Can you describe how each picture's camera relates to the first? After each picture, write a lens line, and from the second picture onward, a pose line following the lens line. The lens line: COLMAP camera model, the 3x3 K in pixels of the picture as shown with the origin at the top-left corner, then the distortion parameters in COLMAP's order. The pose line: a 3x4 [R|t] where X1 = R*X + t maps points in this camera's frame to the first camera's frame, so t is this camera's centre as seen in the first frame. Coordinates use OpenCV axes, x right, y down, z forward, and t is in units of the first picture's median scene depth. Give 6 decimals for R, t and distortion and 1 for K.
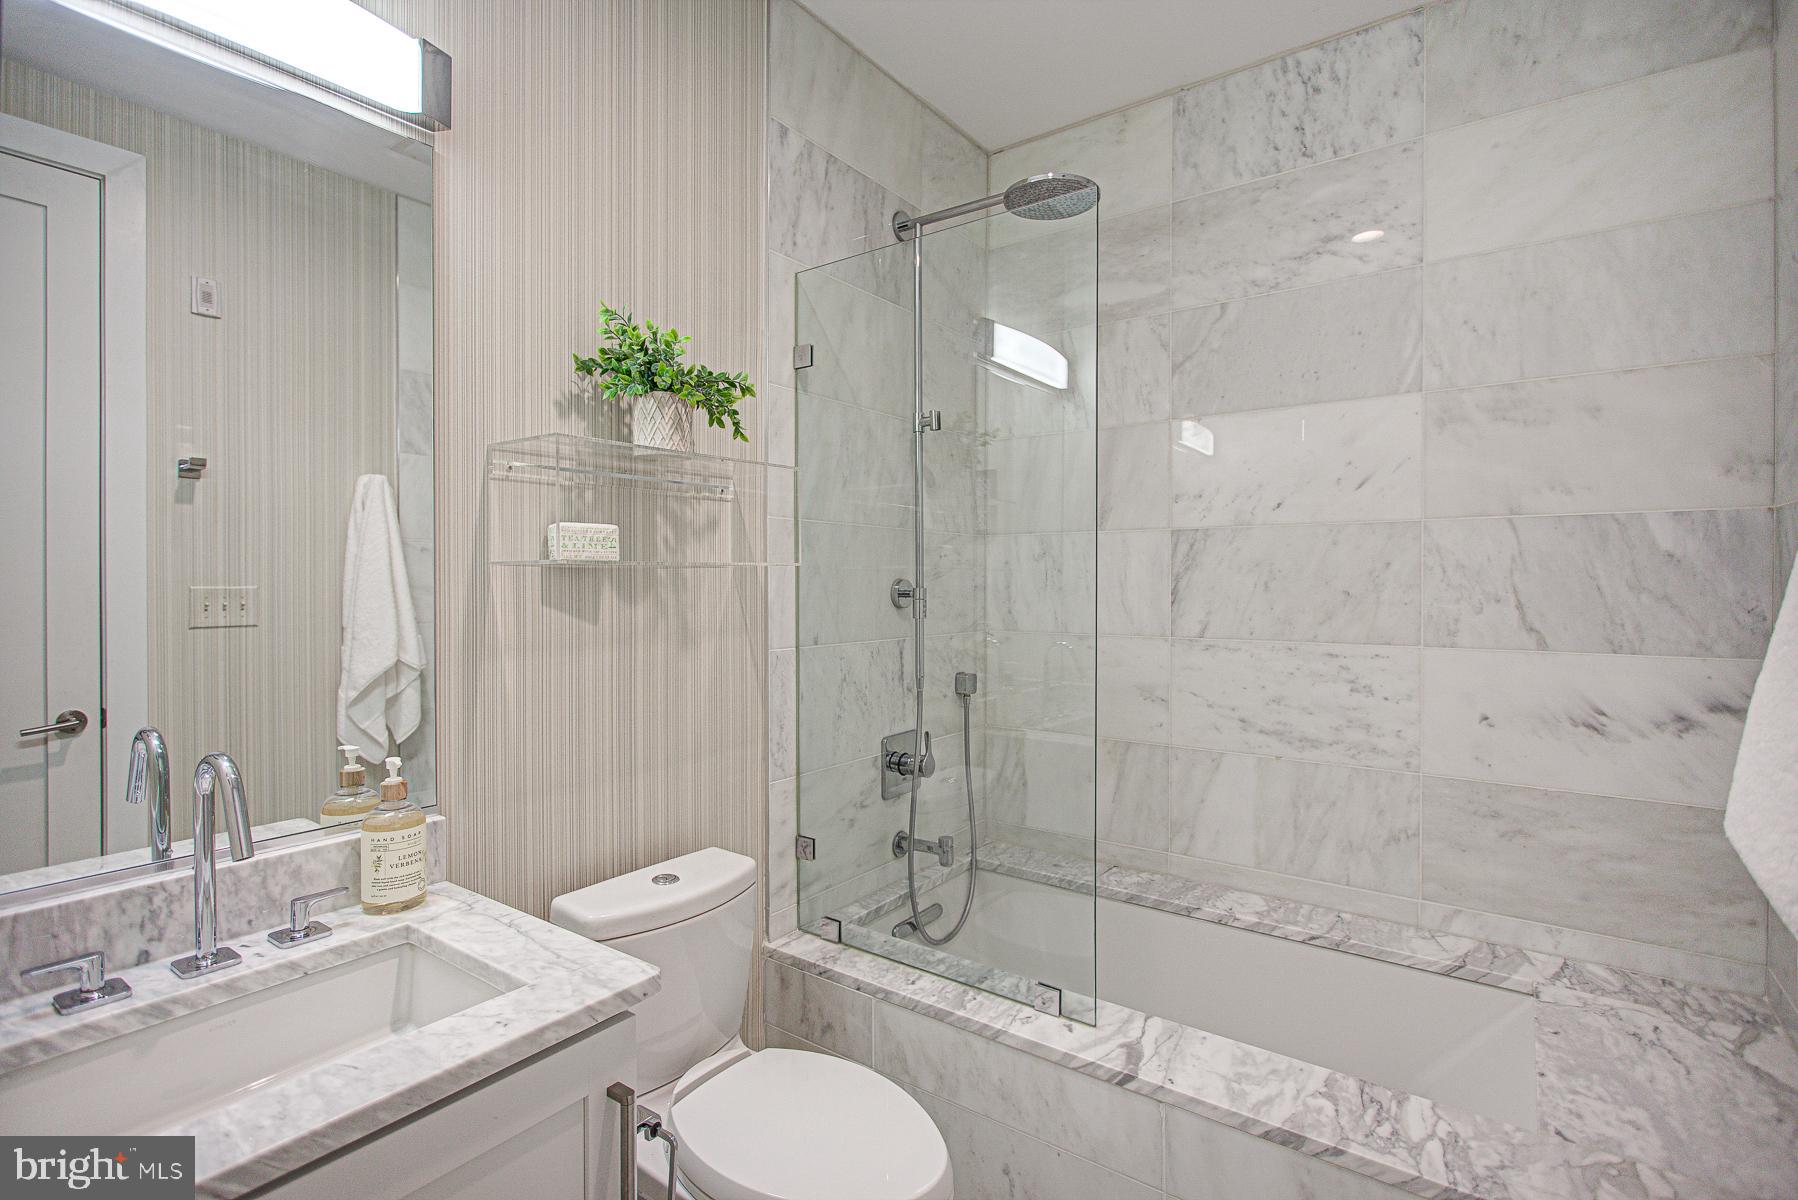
lens RADIAL K [[853.6, 0, 897.2], [0, 853.6, 589.8], [0, 0, 1]] dist [-0.009811, 0.004513]
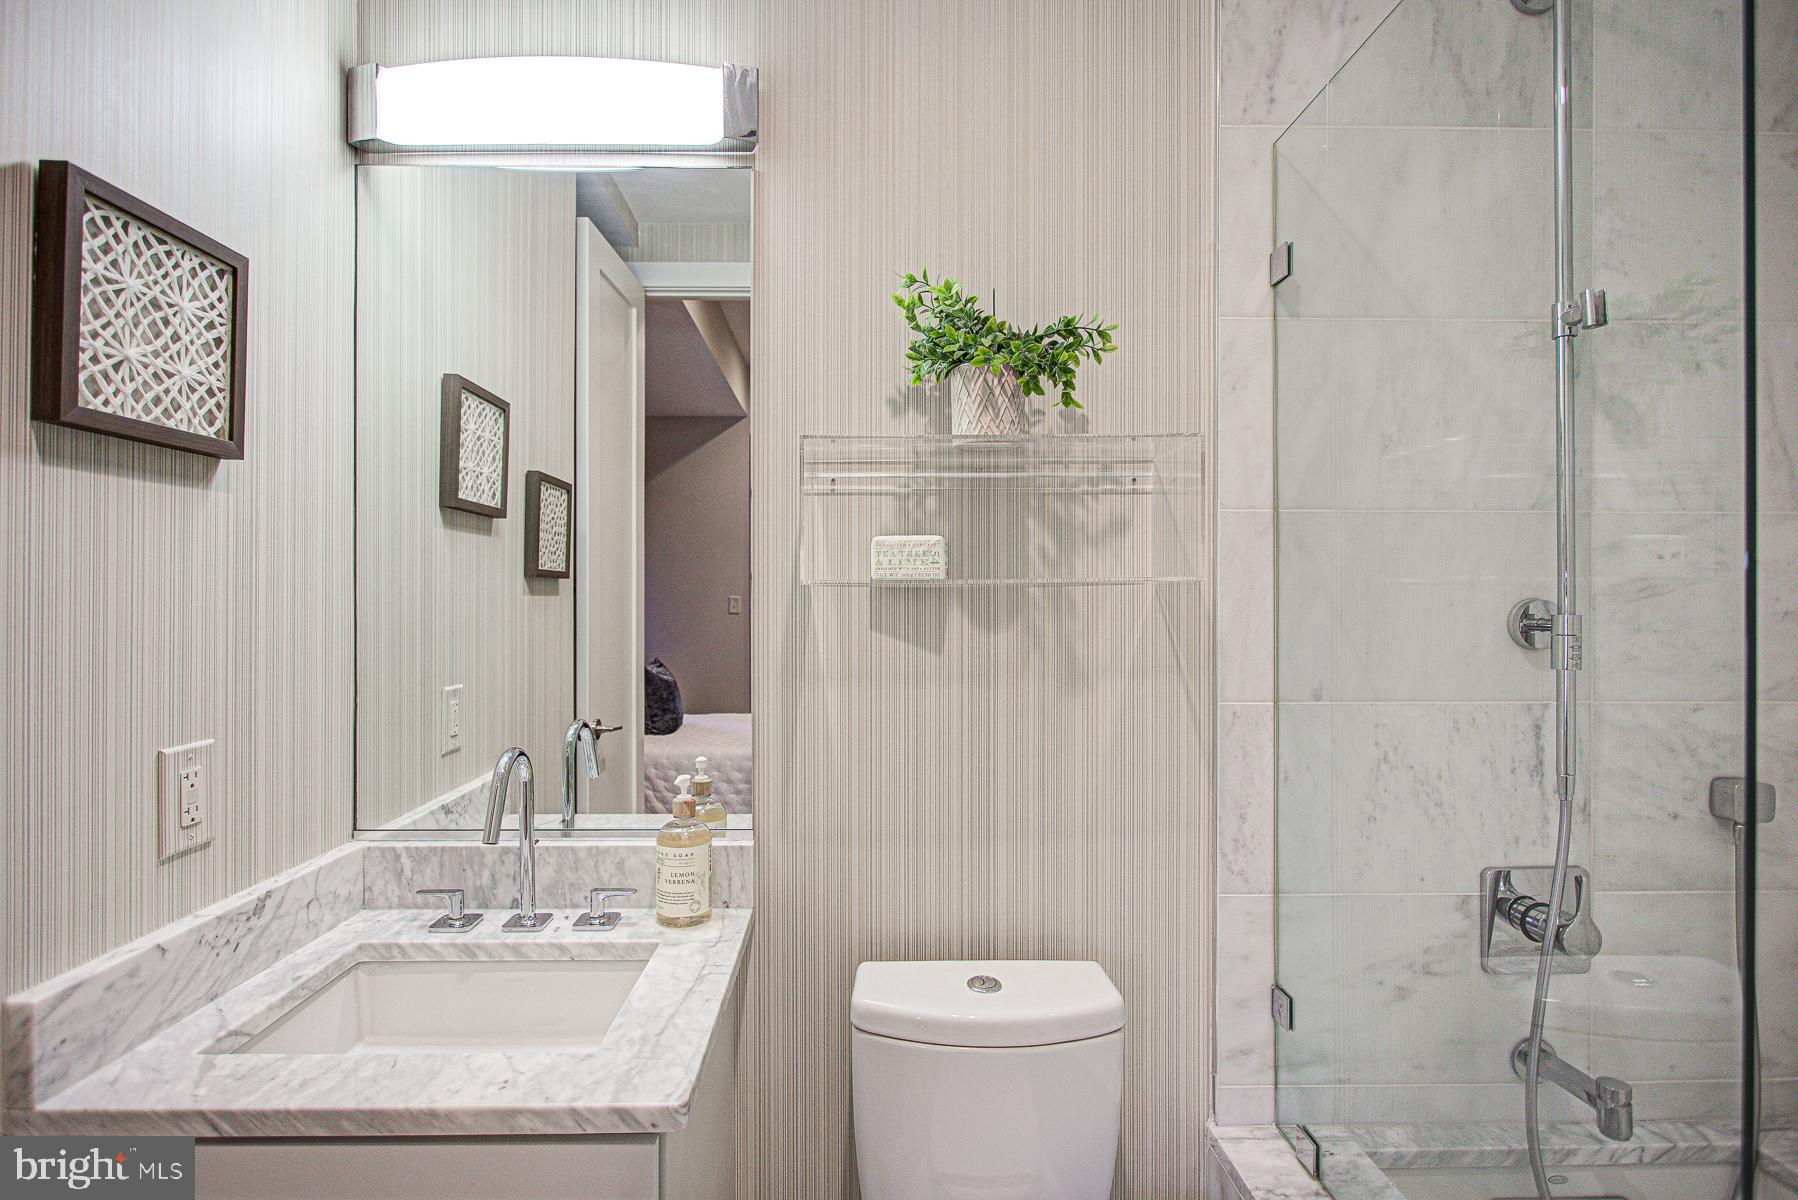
lens RADIAL K [[878.2, 0, 899.0], [0, 878.2, 600.0], [0, 0, 1]] dist [-0.014261, 0.006008]
pose [[0.599970, 0.002387, -0.800019, 0.324051], [-0.007412, 0.999969, -0.002575, -0.010843], [0.799988, 0.007474, 0.599970, 0.451062]]
